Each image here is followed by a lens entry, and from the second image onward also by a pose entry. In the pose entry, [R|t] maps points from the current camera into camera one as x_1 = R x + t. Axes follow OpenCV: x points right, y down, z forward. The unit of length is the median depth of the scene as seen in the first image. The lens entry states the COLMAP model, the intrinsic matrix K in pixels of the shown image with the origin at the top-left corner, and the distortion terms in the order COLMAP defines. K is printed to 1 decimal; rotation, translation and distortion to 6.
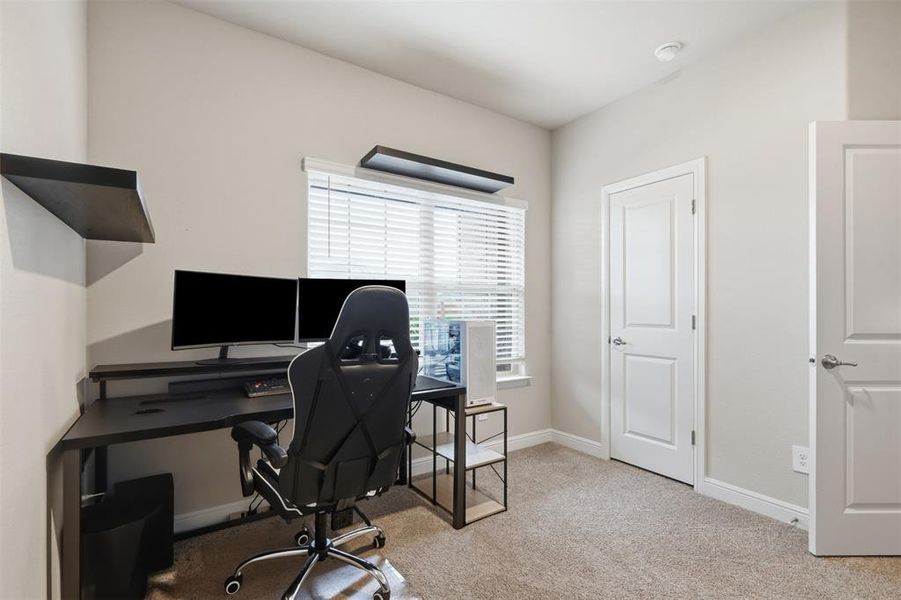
lens RADIAL K [[411.4, 0, 445.6], [0, 411.4, 306.0], [0, 0, 1]] dist [0.002149, -0.001034]
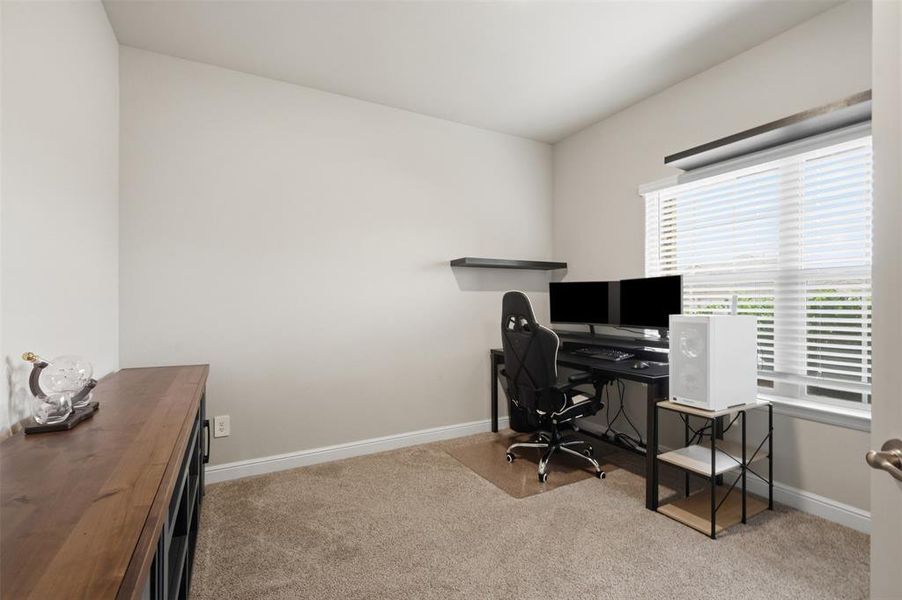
lens RADIAL K [[411.8, 0, 446.1], [0, 411.8, 306.1], [0, 0, 1]] dist [0.002149, -0.001034]
pose [[-0.096020, 0.010472, -0.995324, 1.131953], [0.007573, 0.999923, 0.009790, 0.000301], [0.995351, -0.006597, -0.096092, 0.575844]]
